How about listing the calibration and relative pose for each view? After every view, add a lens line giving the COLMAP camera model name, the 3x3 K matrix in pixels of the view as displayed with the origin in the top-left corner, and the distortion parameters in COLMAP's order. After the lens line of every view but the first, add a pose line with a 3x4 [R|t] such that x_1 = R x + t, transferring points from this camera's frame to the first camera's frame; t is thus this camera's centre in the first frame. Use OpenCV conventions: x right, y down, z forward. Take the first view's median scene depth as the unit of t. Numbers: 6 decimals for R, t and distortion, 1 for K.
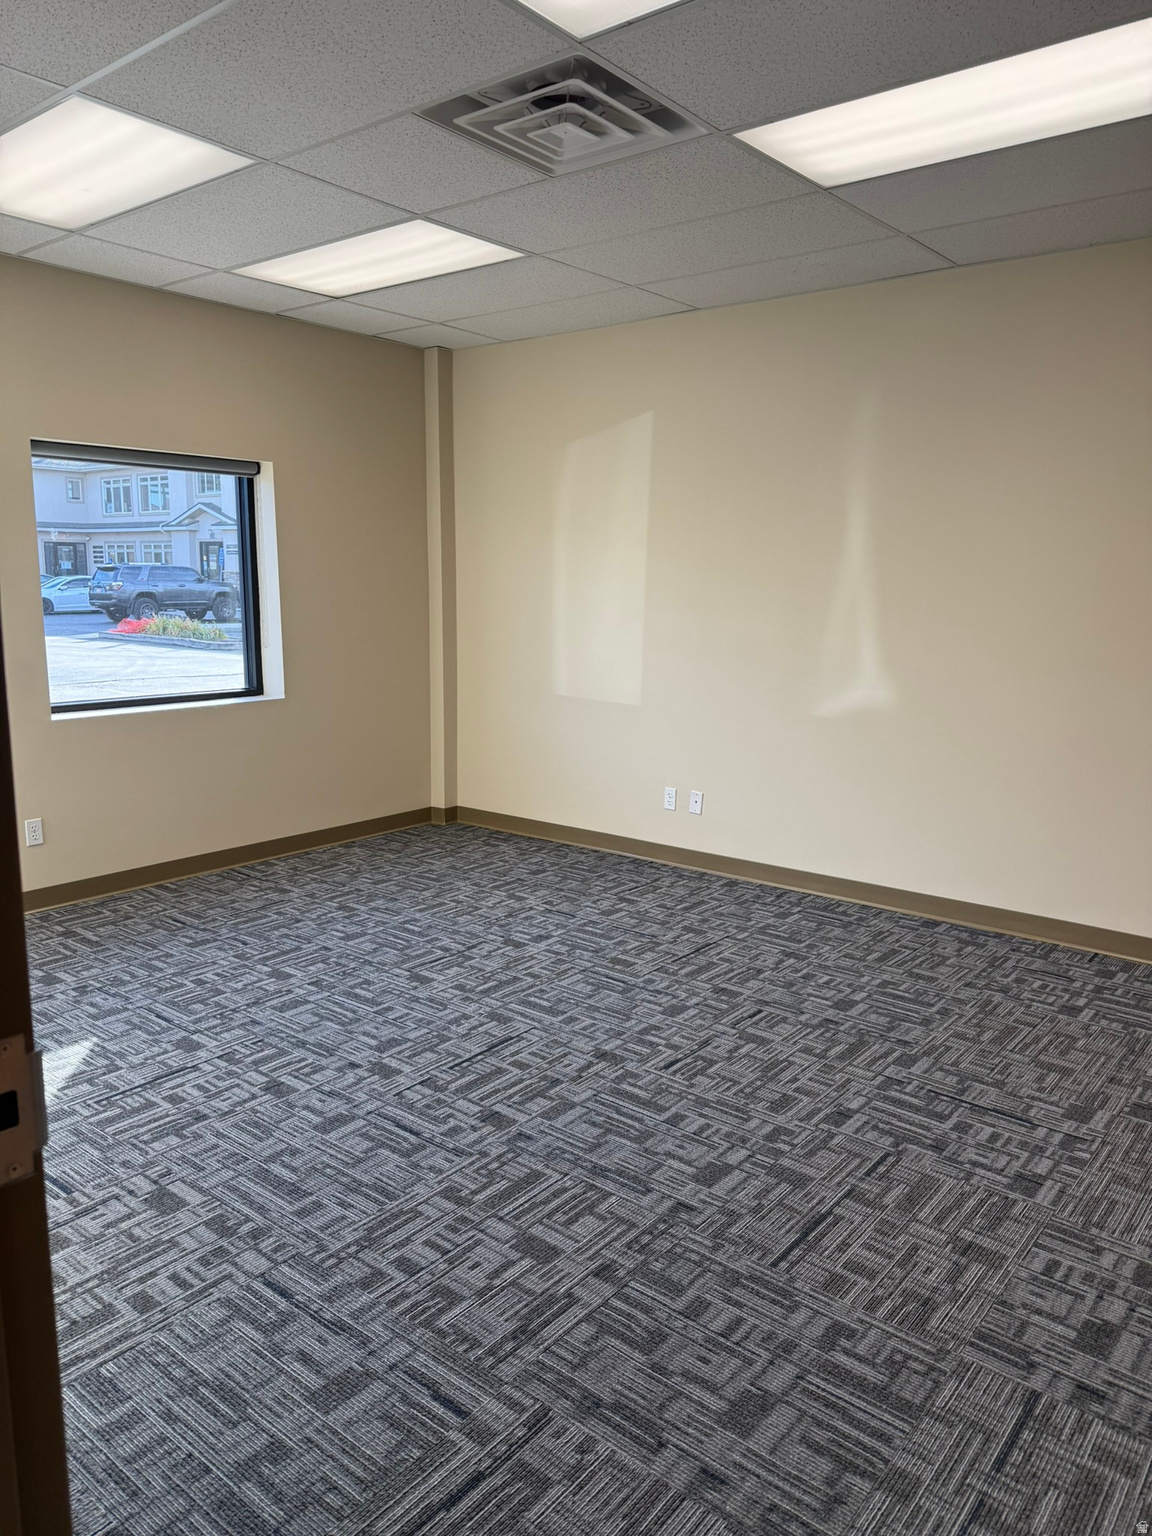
lens RADIAL K [[1077.7, 0, 578.7], [0, 1077.7, 770.5], [0, 0, 1]] dist [0.030174, -0.037775]
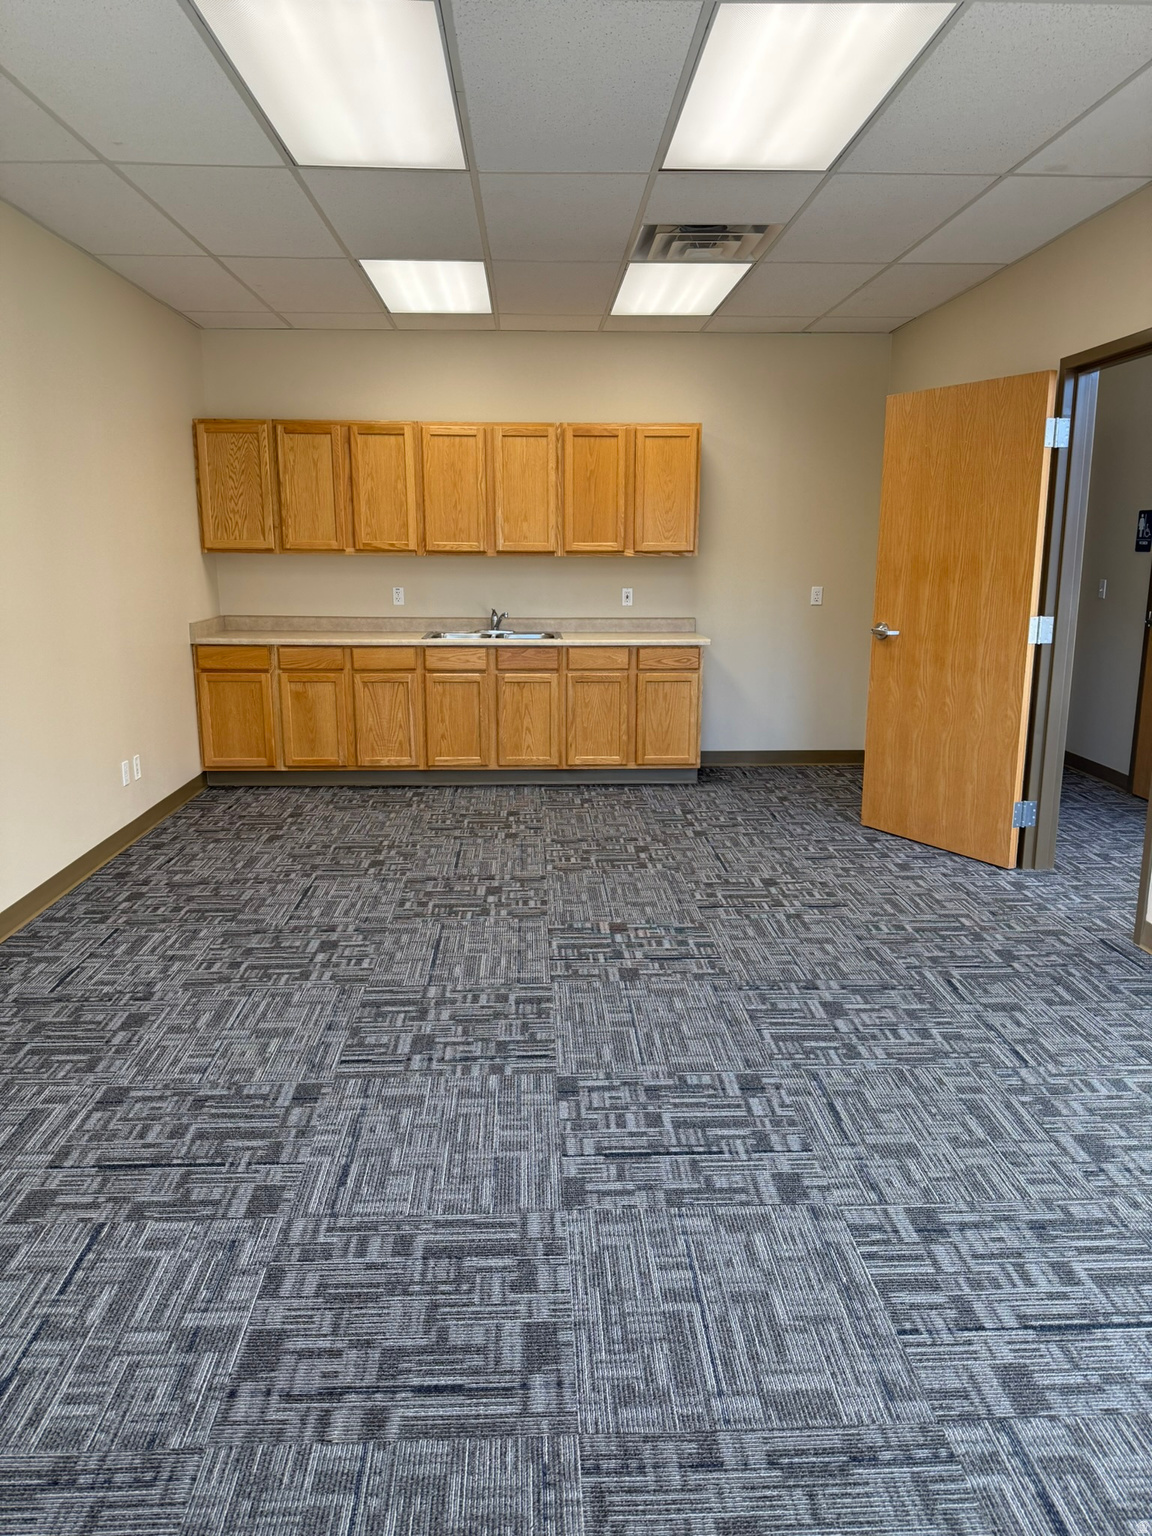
lens RADIAL K [[1077.7, 0, 581.0], [0, 1077.7, 774.3], [0, 0, 1]] dist [0.030174, -0.037775]
pose [[-0.662688, -0.180186, 0.726895, -0.614482], [0.124192, 0.930743, 0.343939, -0.291966], [-0.738526, 0.318198, -0.594415, 1.536891]]
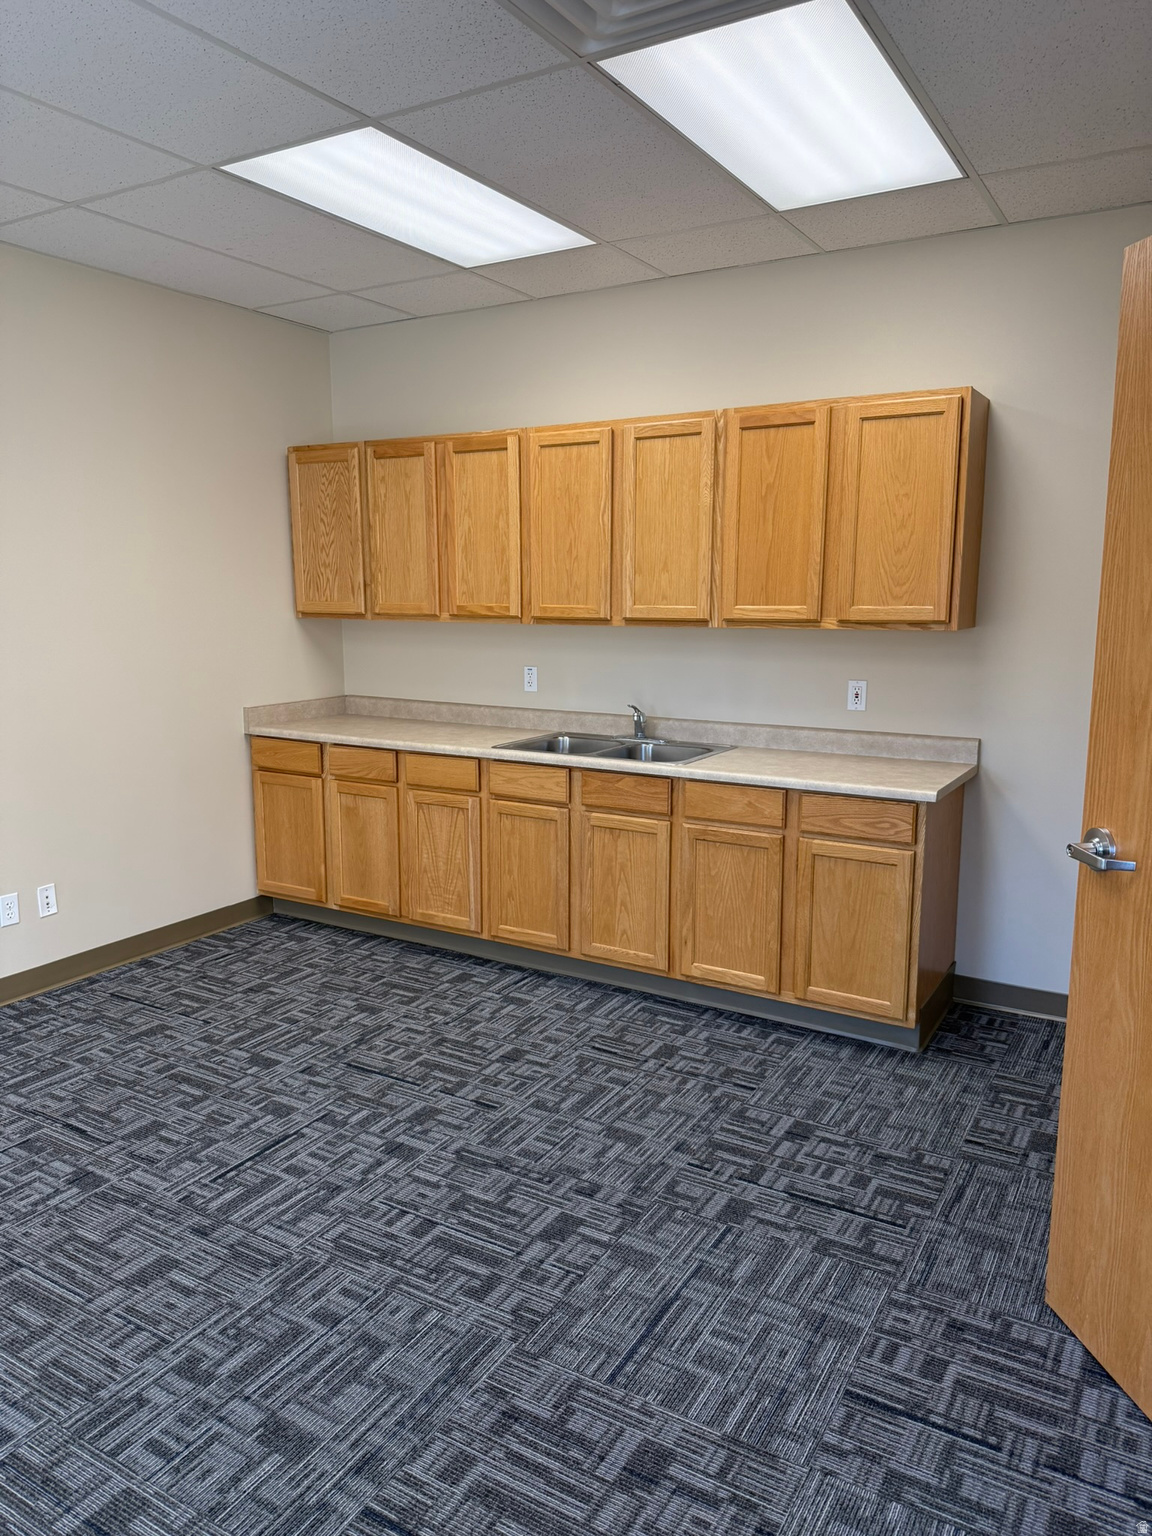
lens RADIAL K [[1077.7, 0, 562.4], [0, 1077.7, 769.4], [0, 0, 1]] dist [0.030174, -0.037775]
pose [[-0.144115, -0.185775, 0.971966, -0.234035], [0.185894, 0.959651, 0.210983, -0.113003], [-0.971944, 0.211089, -0.103765, 0.534040]]
